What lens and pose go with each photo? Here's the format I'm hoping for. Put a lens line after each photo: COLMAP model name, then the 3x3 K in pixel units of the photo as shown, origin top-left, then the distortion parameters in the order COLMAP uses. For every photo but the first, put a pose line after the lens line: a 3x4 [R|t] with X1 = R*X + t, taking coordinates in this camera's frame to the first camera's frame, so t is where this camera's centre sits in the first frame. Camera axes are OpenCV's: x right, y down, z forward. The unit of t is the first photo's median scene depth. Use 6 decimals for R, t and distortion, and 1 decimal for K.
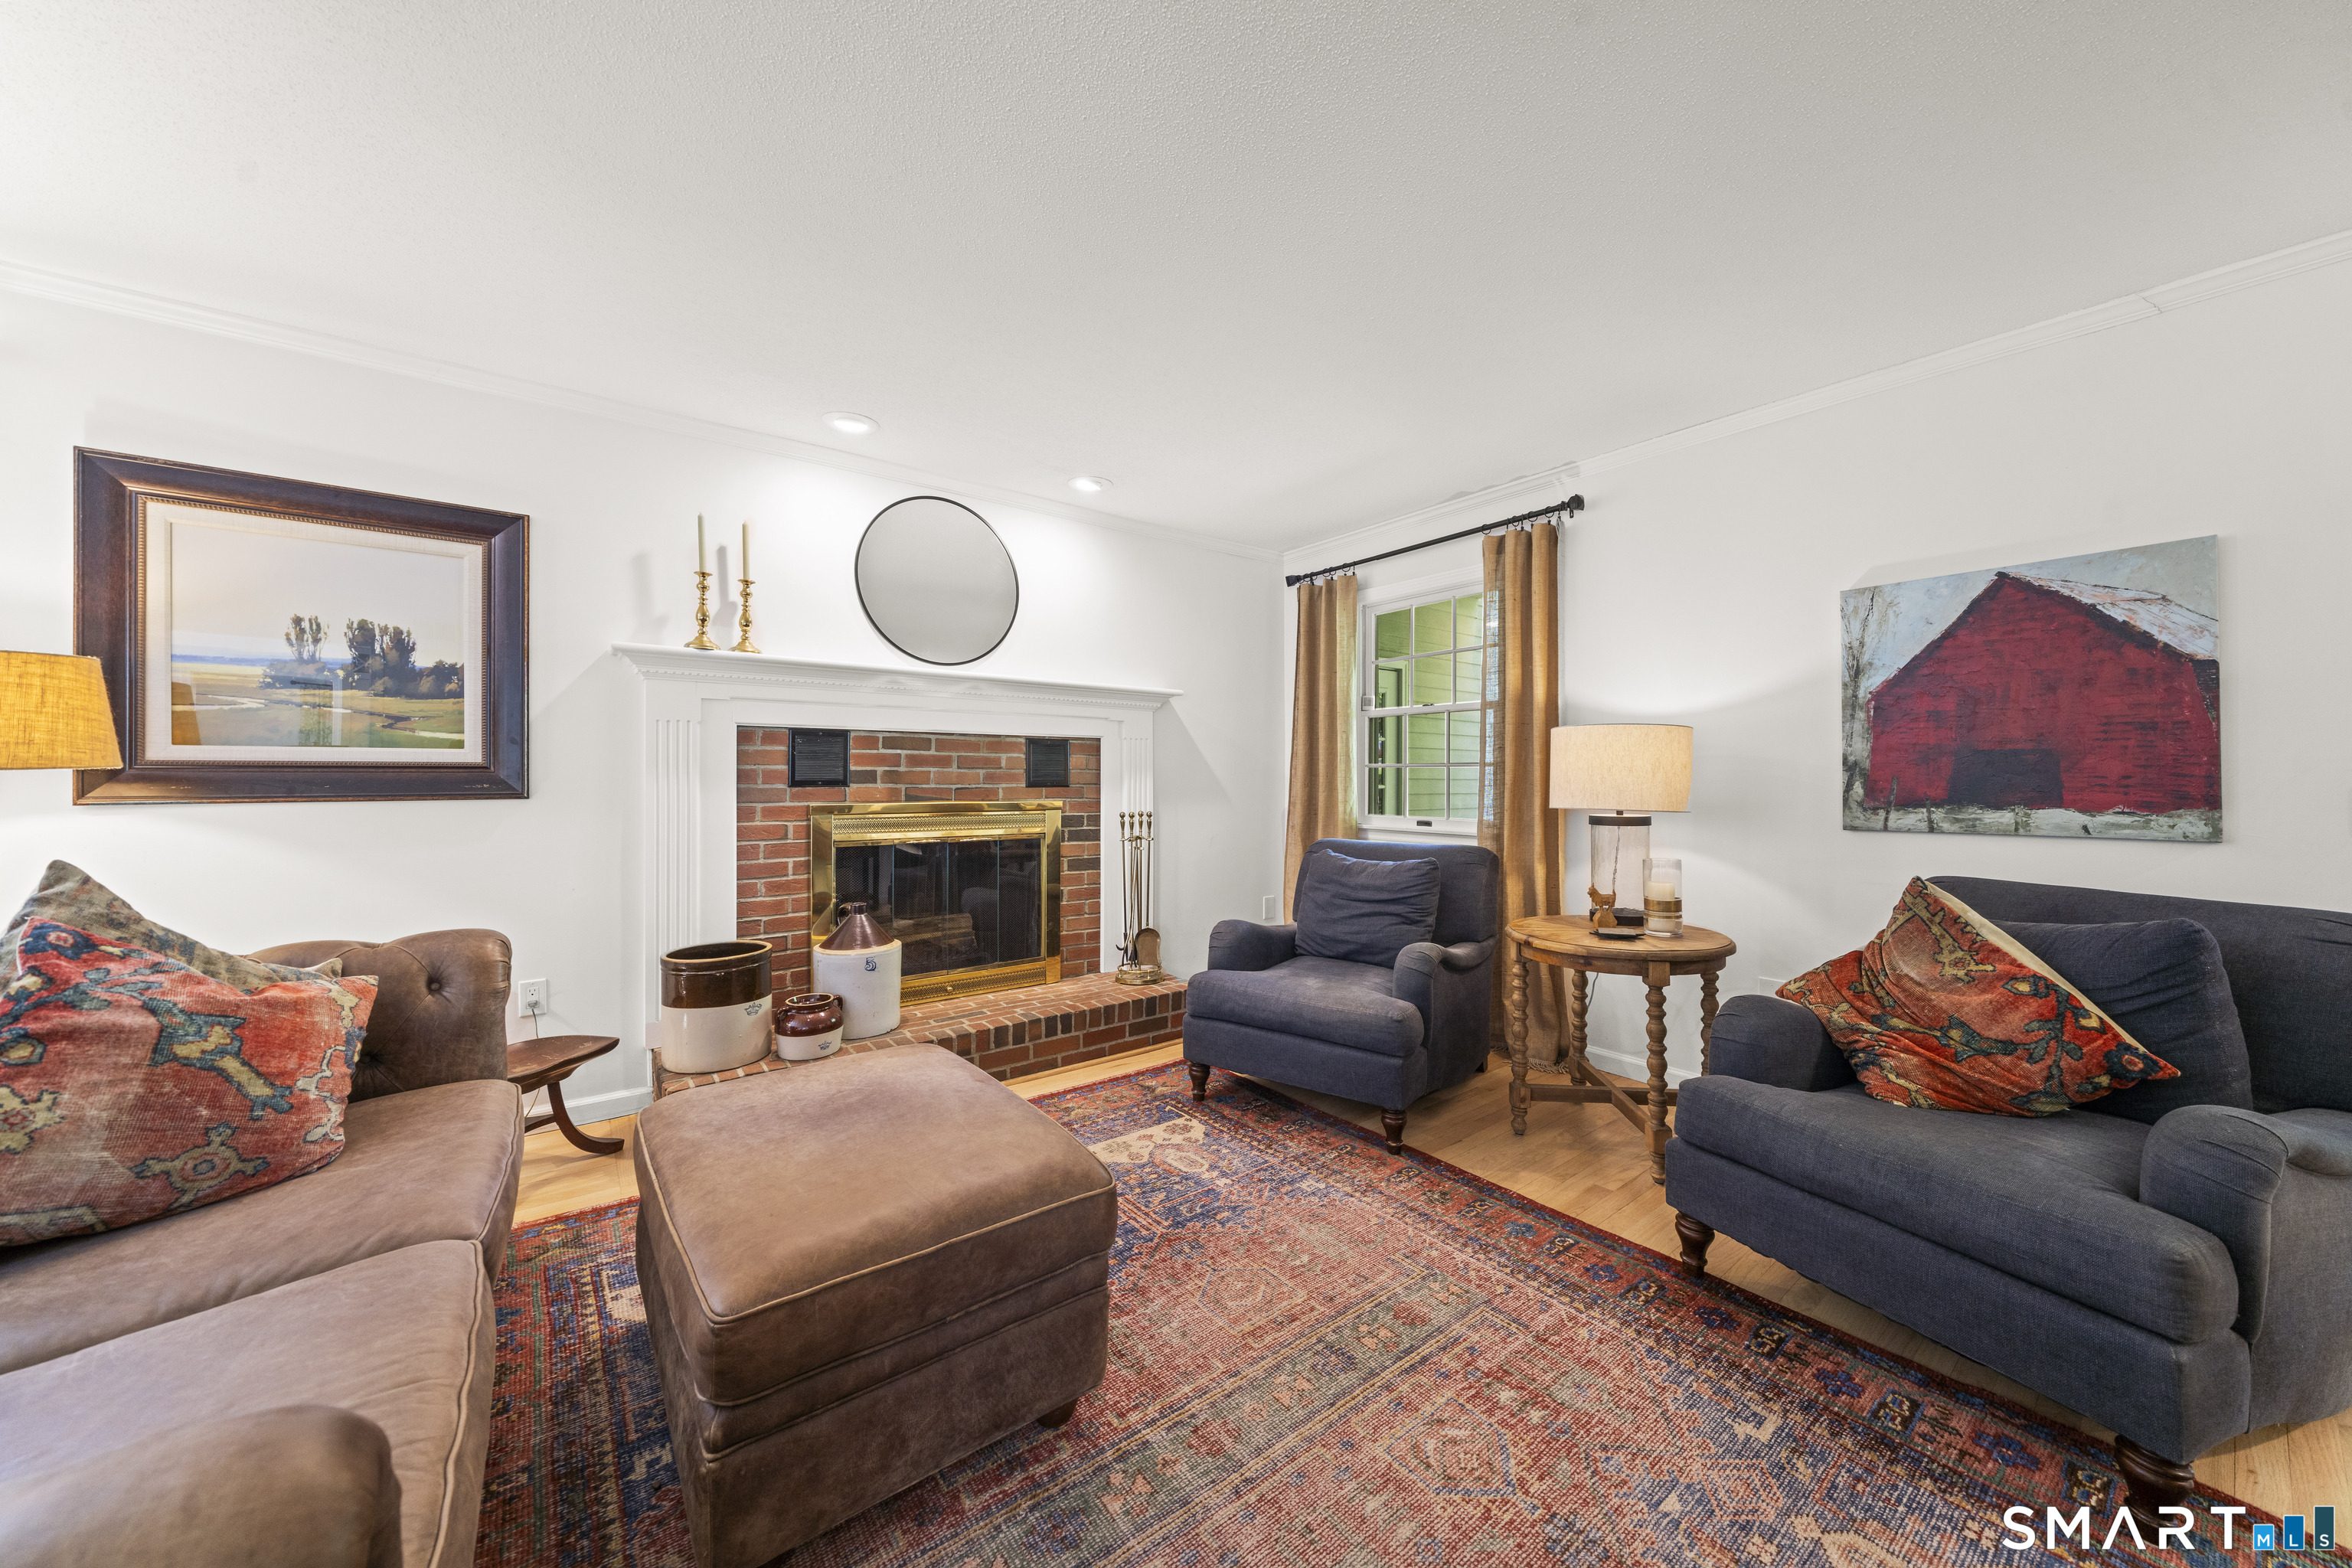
lens RADIAL K [[817.8, 0, 1184.8], [0, 817.8, 780.2], [0, 0, 1]] dist [-0.006228, -0.000033]
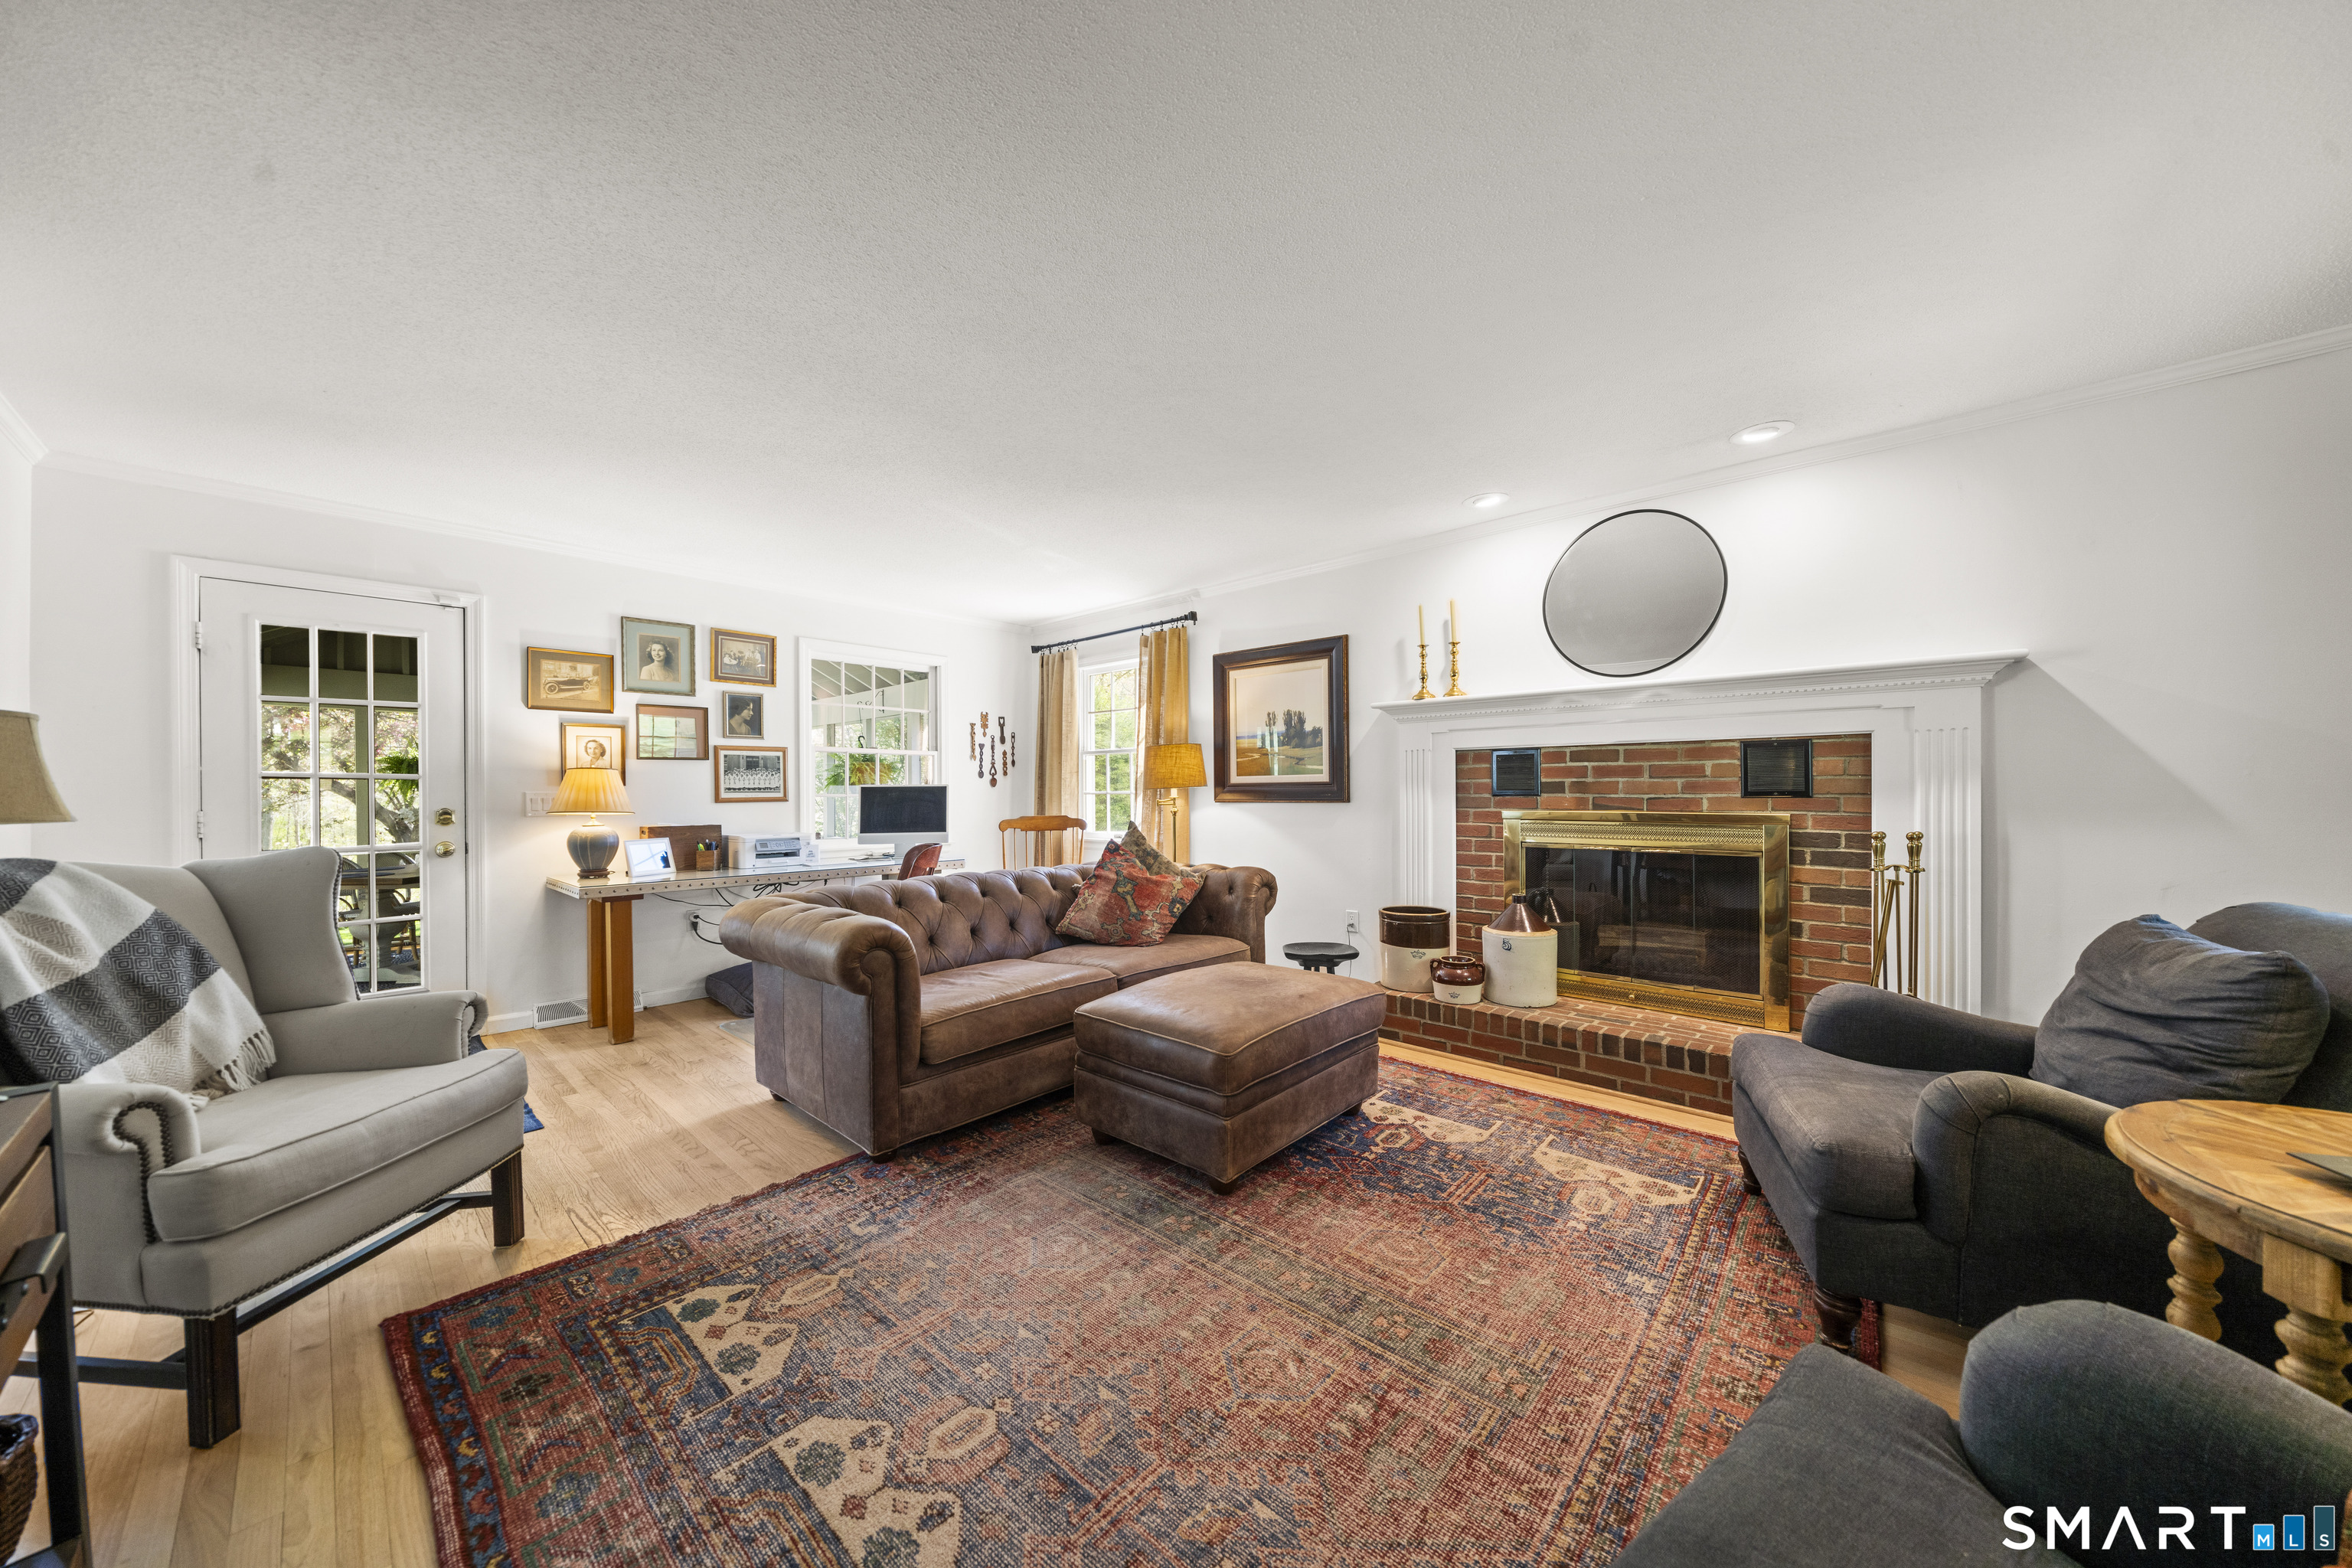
lens RADIAL K [[817.8, 0, 1191.5], [0, 817.8, 791.0], [0, 0, 1]] dist [-0.006228, -0.000033]
pose [[0.183612, -0.003658, -0.982992, 0.679974], [0.003669, 0.999989, -0.003036, 0.002582], [0.982992, -0.003050, 0.183624, 0.315728]]
